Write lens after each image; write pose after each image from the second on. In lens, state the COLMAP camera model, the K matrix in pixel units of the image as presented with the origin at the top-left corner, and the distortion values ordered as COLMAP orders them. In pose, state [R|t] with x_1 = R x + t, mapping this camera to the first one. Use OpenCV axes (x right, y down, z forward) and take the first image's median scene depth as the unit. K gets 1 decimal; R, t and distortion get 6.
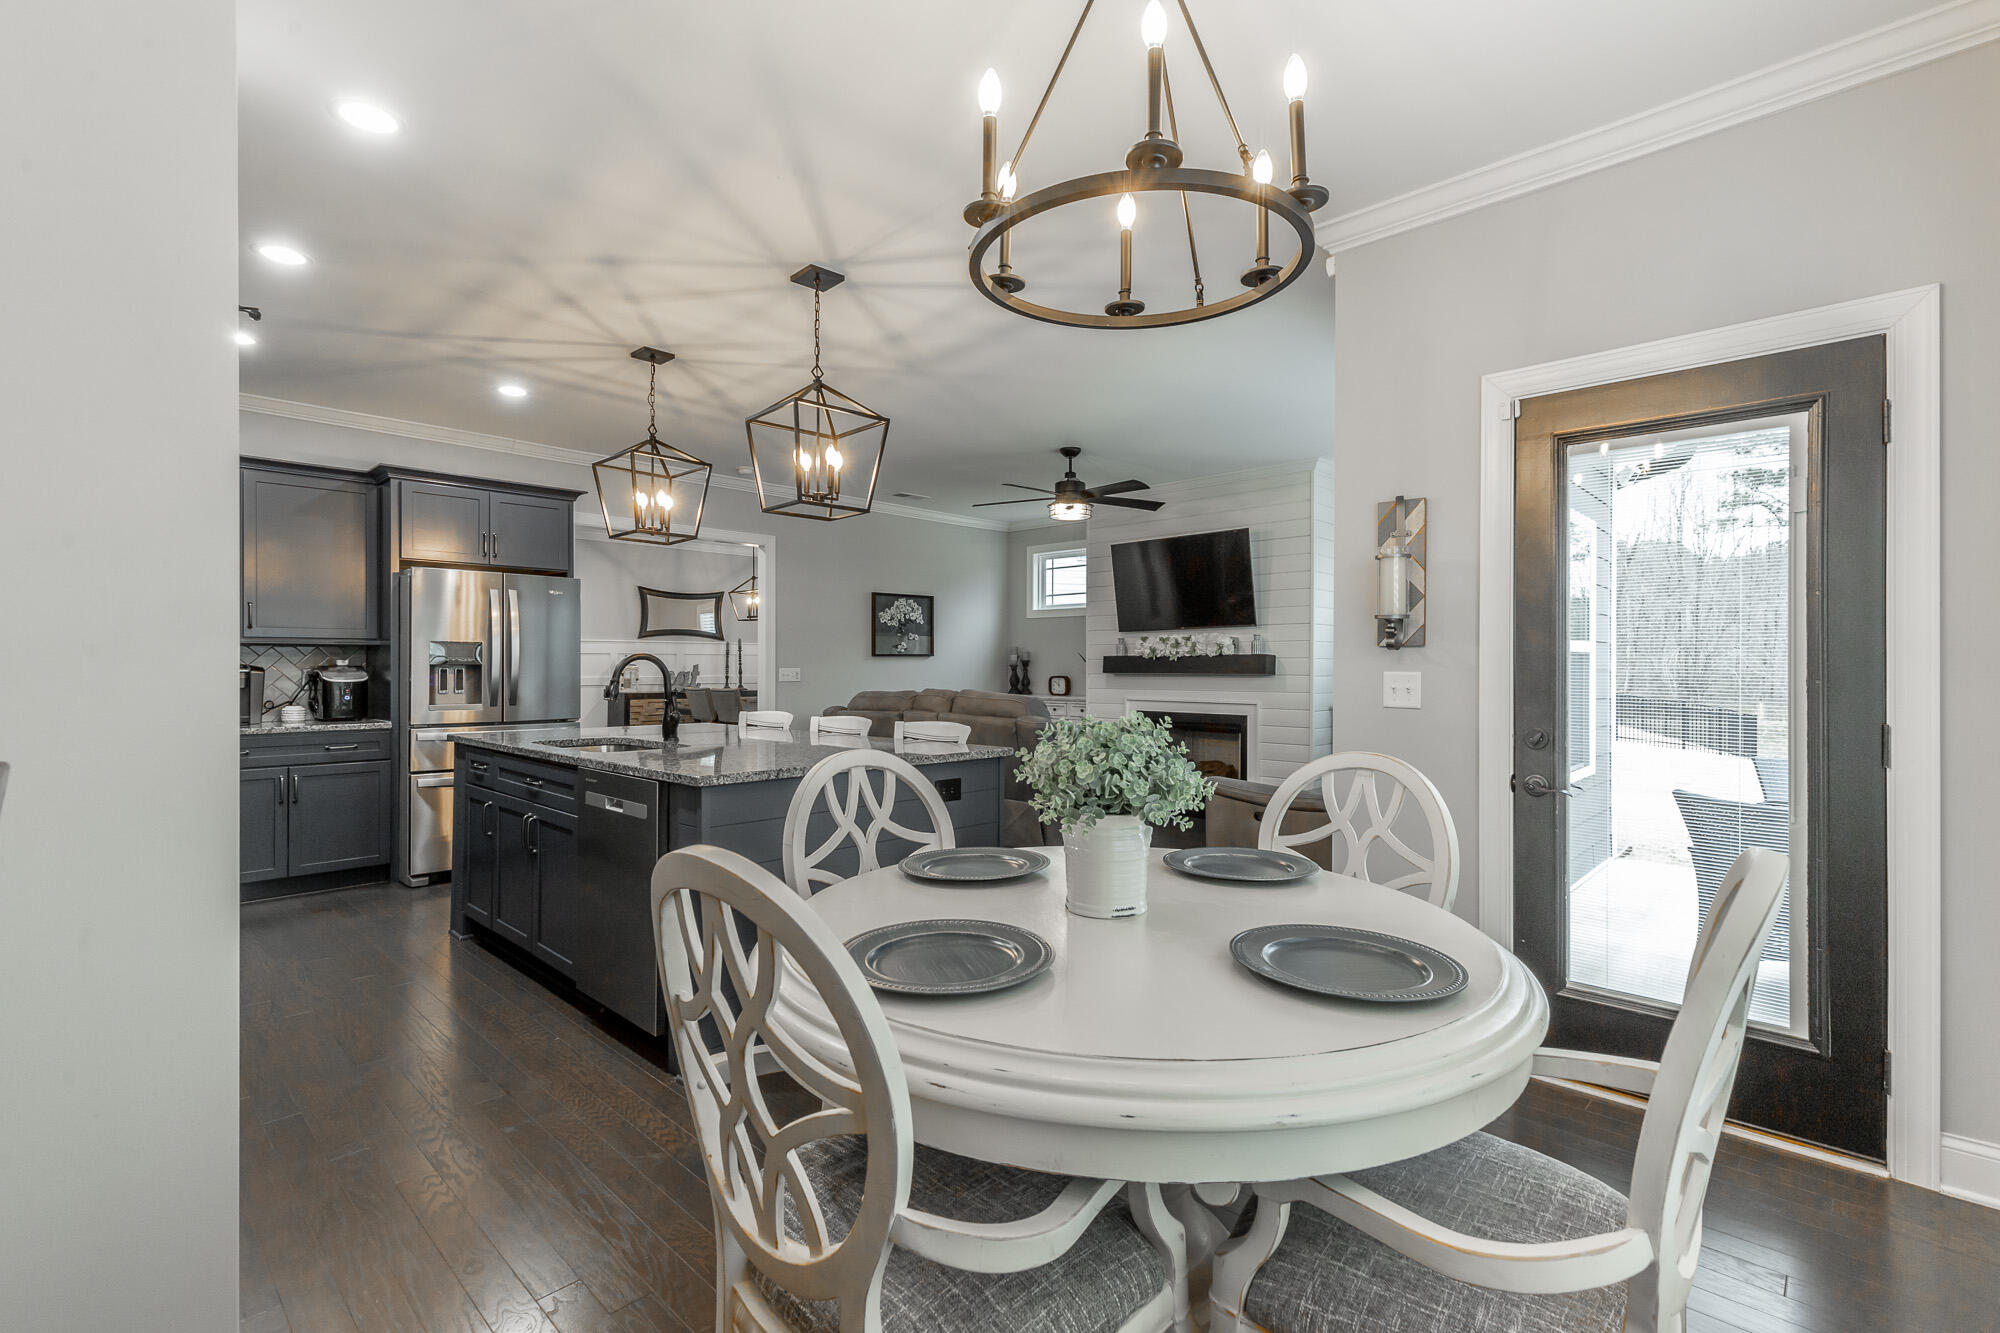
lens RADIAL K [[900.6, 0, 1005.2], [0, 900.6, 648.4], [0, 0, 1]] dist [0.004251, 0.000396]
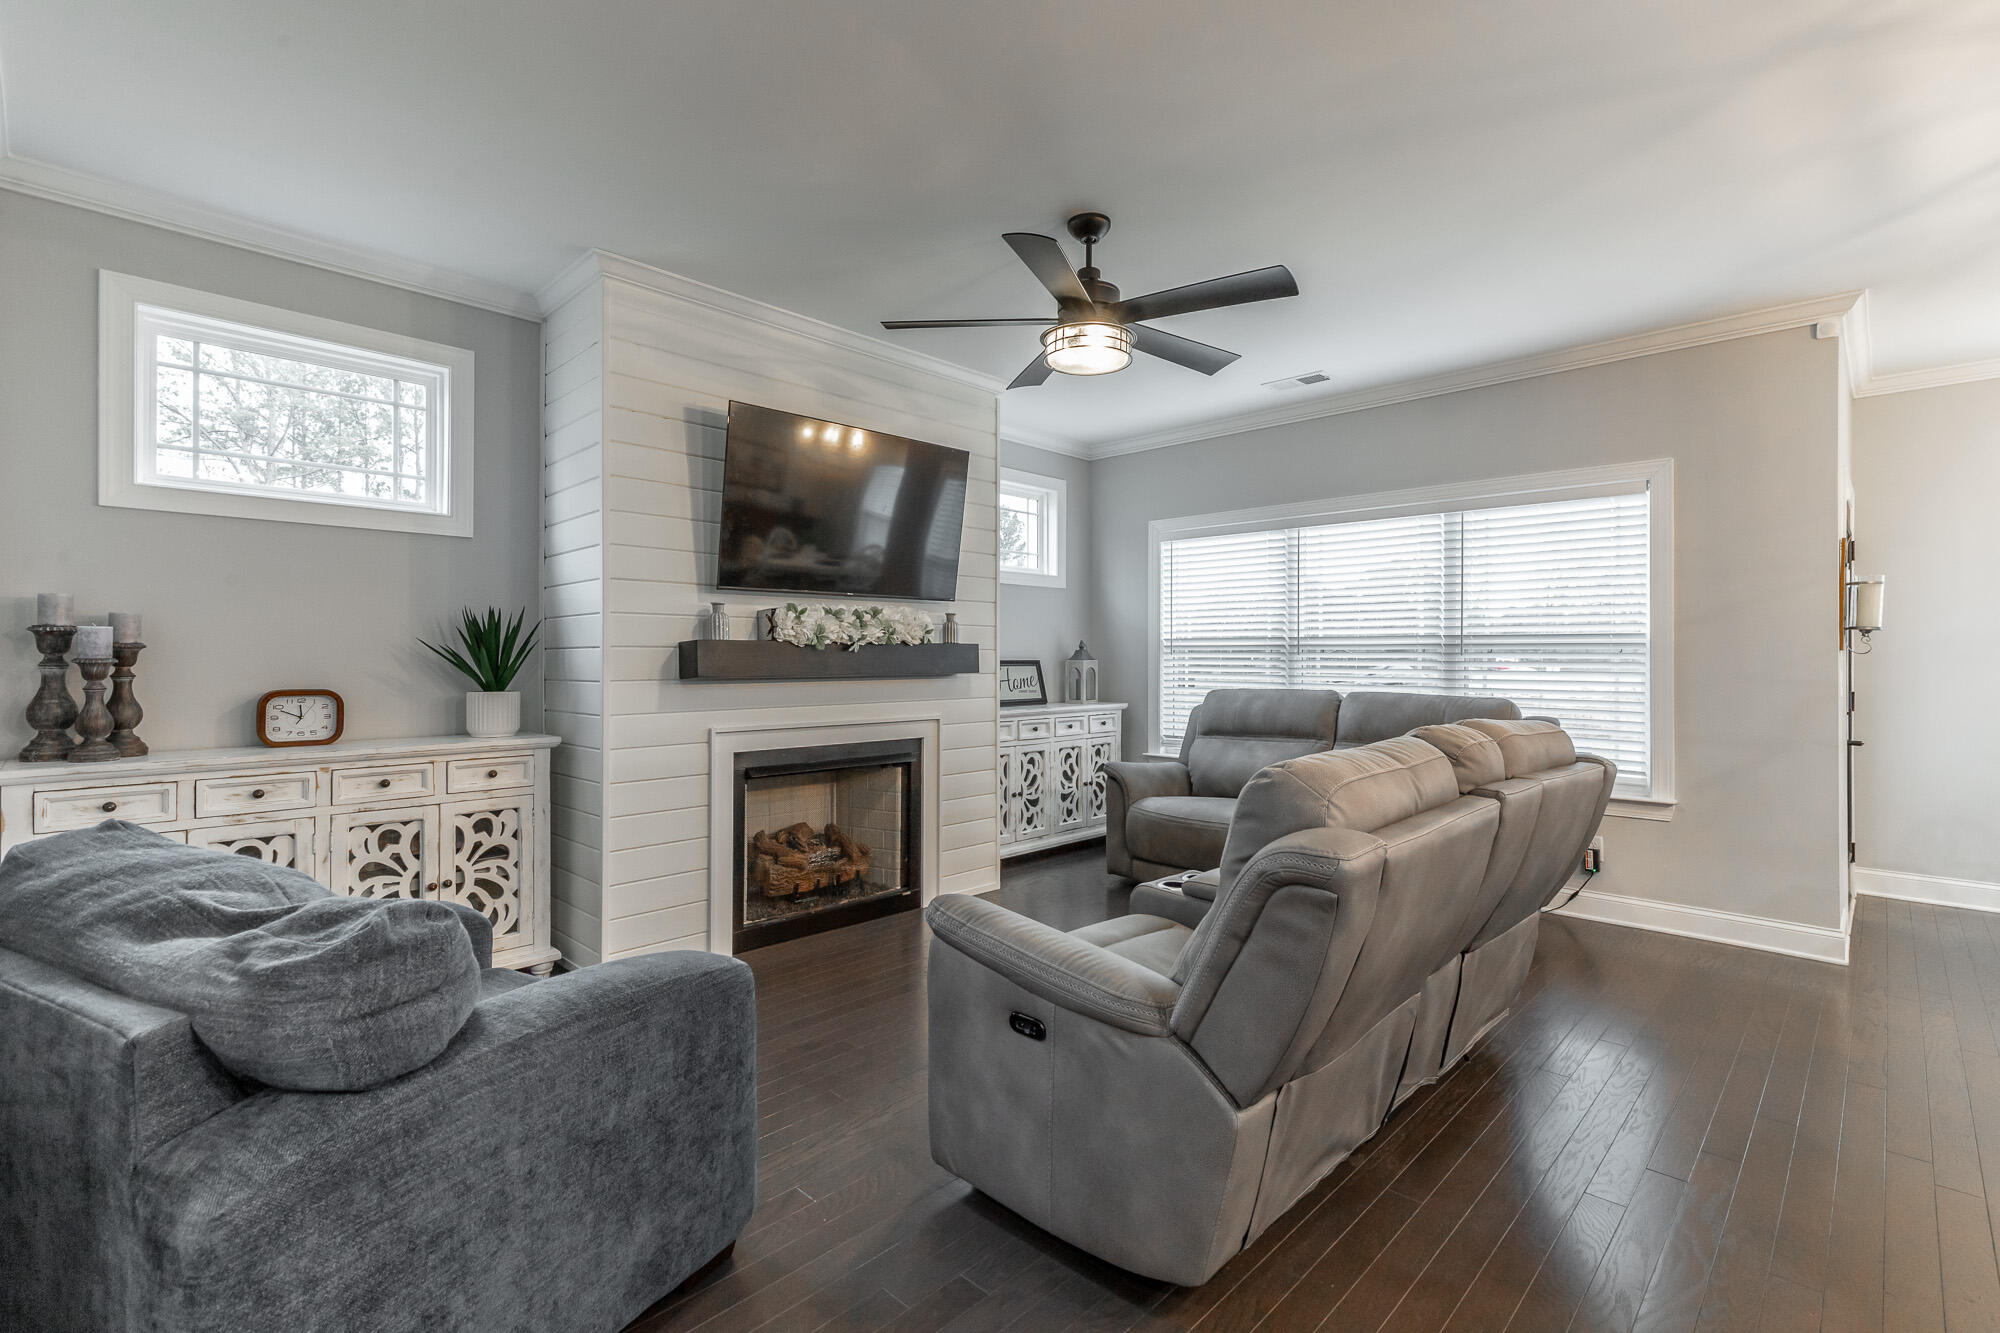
lens RADIAL K [[917.6, 0, 1028.7], [0, 917.6, 656.1], [0, 0, 1]] dist [0.006228, 0.000614]
pose [[-0.006049, -0.001969, 0.999980, -0.380802], [-0.021257, 0.999772, 0.001840, 0.013317], [-0.999756, -0.021245, -0.006089, 0.914627]]
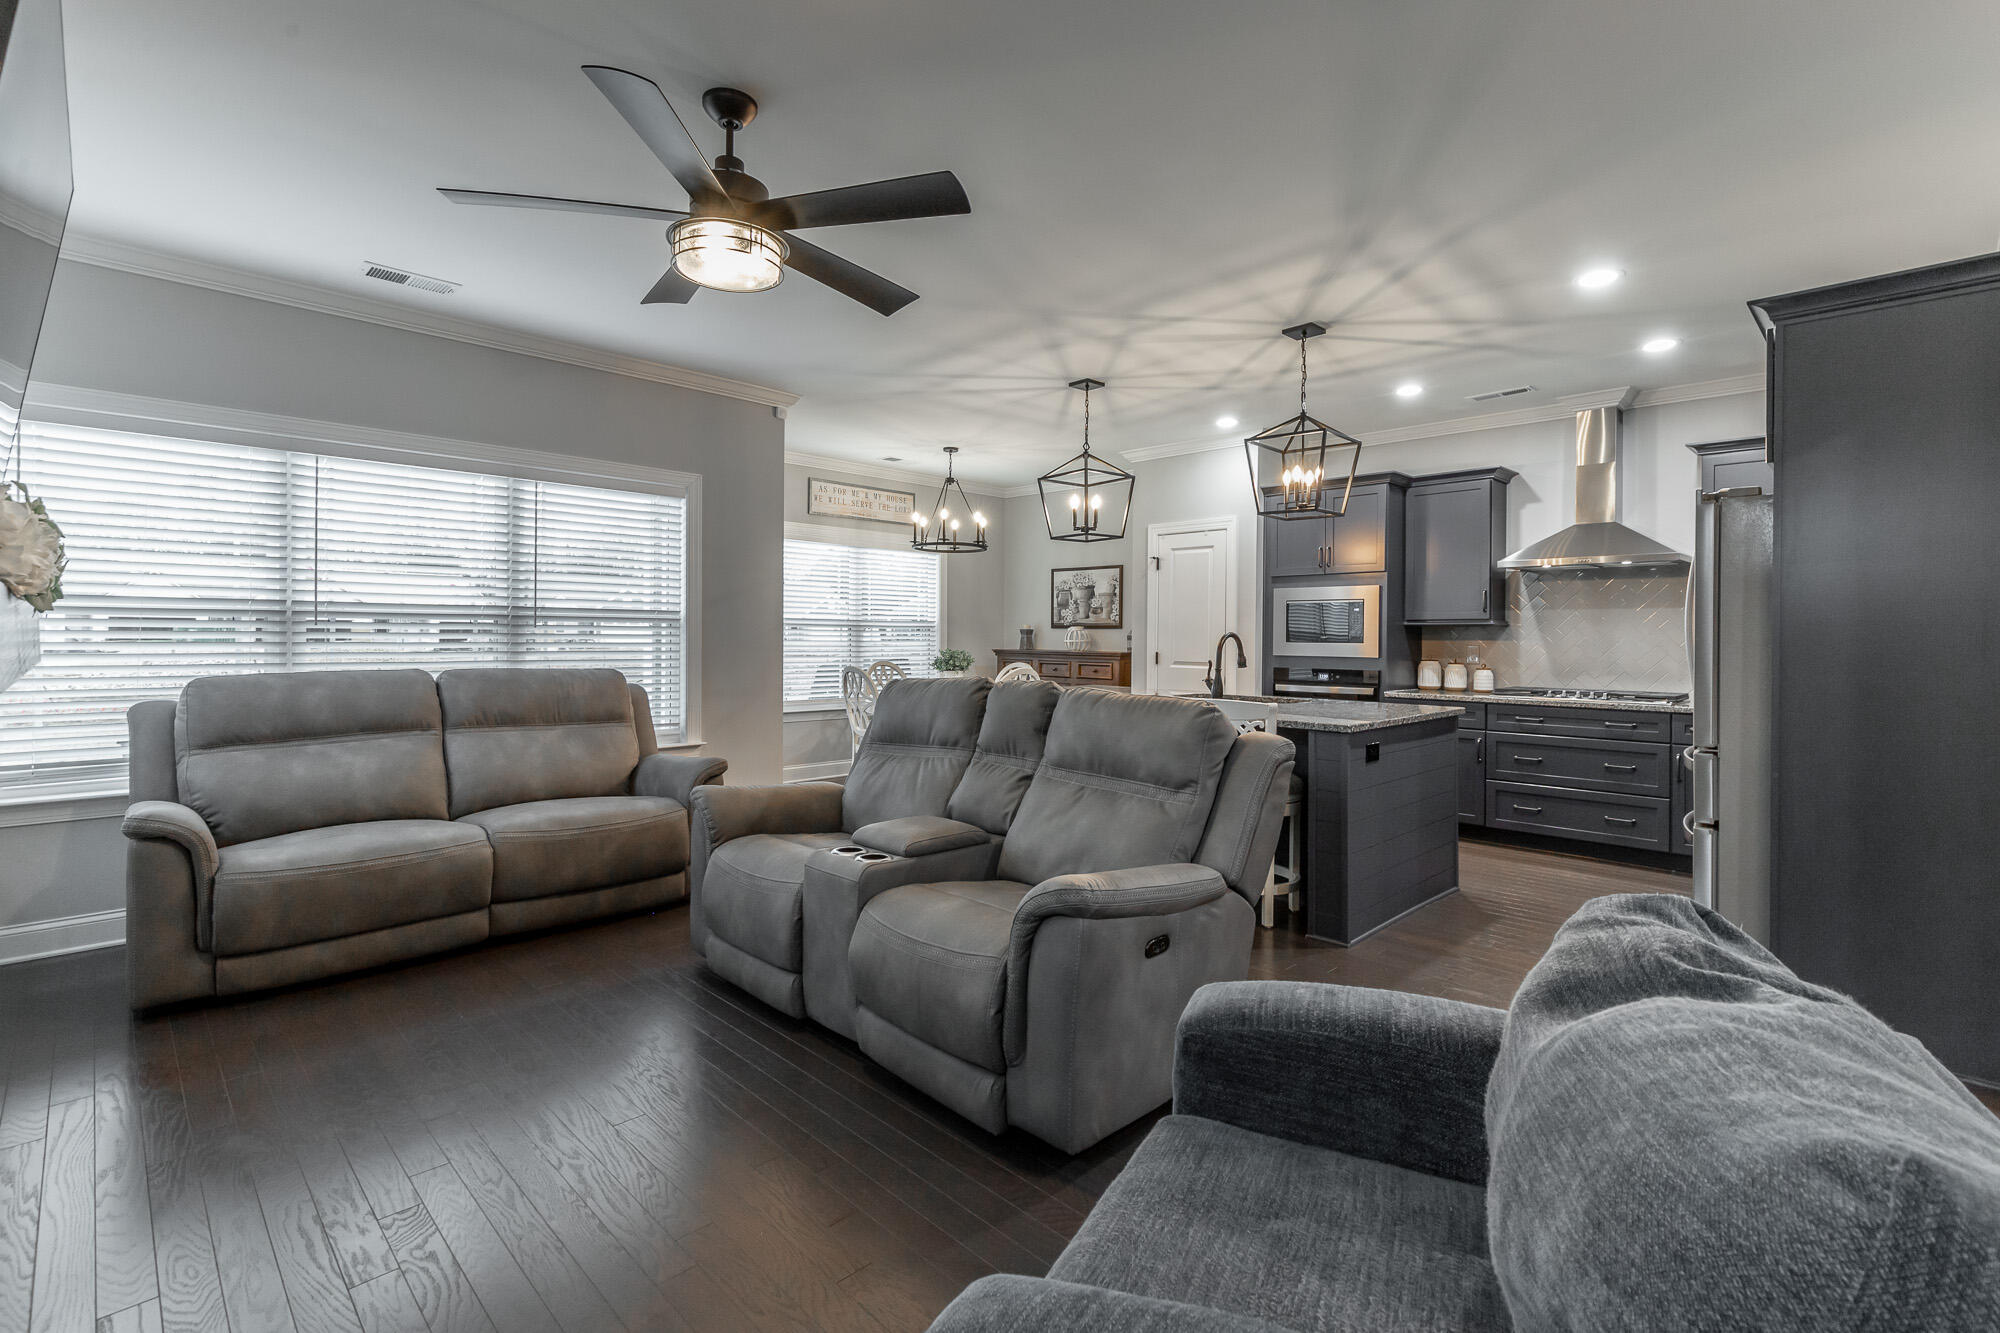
lens RADIAL K [[910.0, 0, 1001.5], [0, 910.0, 633.0], [0, 0, 1]] dist [0.001589, 0.000130]
pose [[-0.999439, -0.012052, 0.031249, -0.057669], [-0.012662, 0.999732, -0.019393, 0.019573], [-0.031007, -0.019778, -0.999323, 1.241064]]
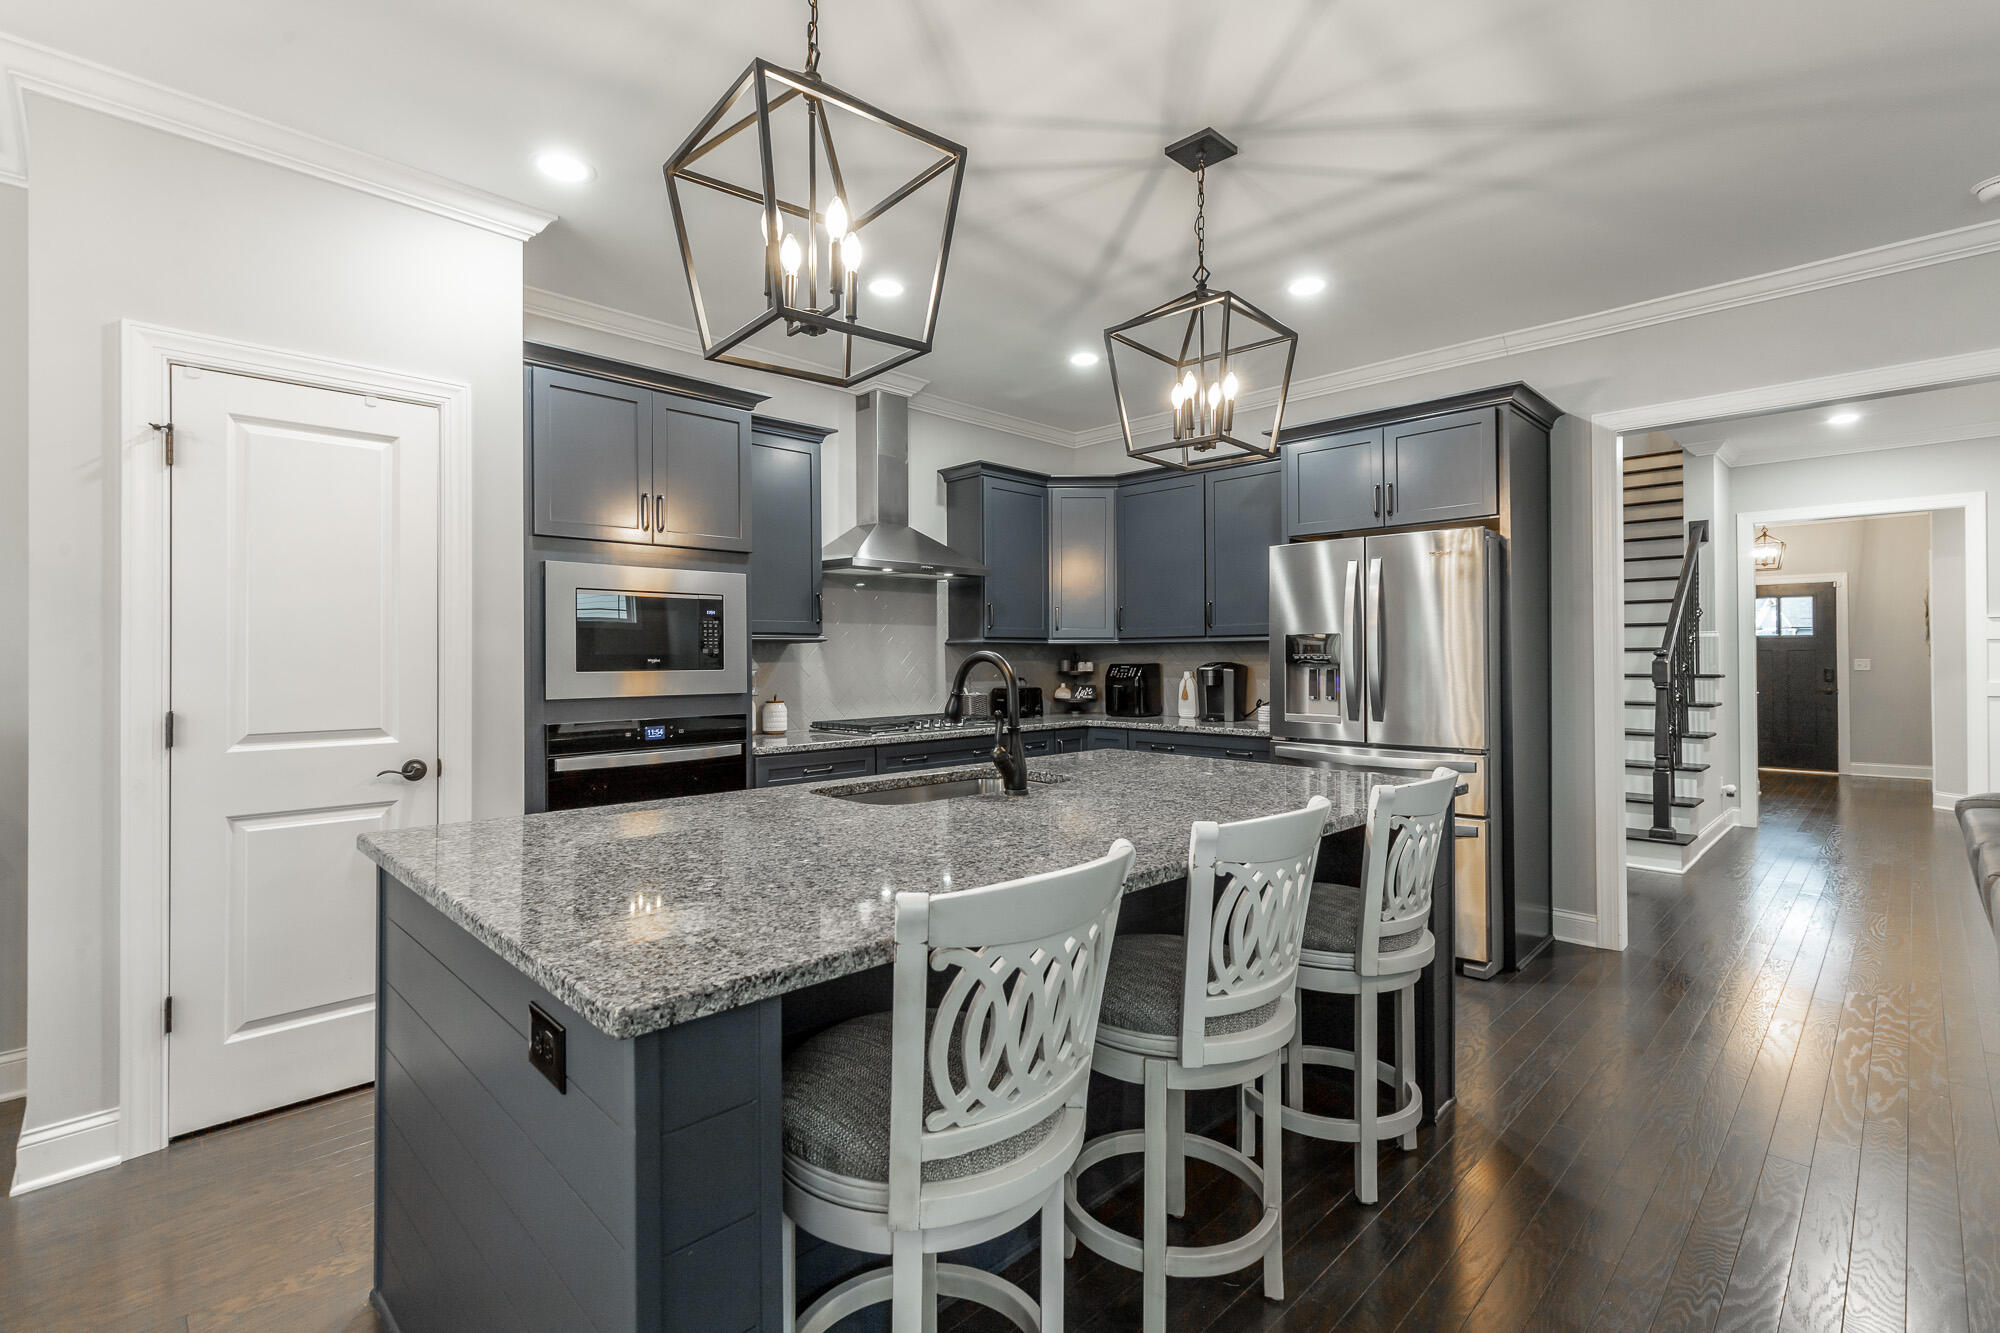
lens RADIAL K [[900.6, 0, 1005.2], [0, 900.6, 648.4], [0, 0, 1]] dist [0.004251, 0.000396]
pose [[-0.025059, -0.010798, -0.999628, 0.127356], [0.021894, 0.999696, -0.011347, 0.005720], [0.999446, -0.022170, -0.024815, 0.542169]]
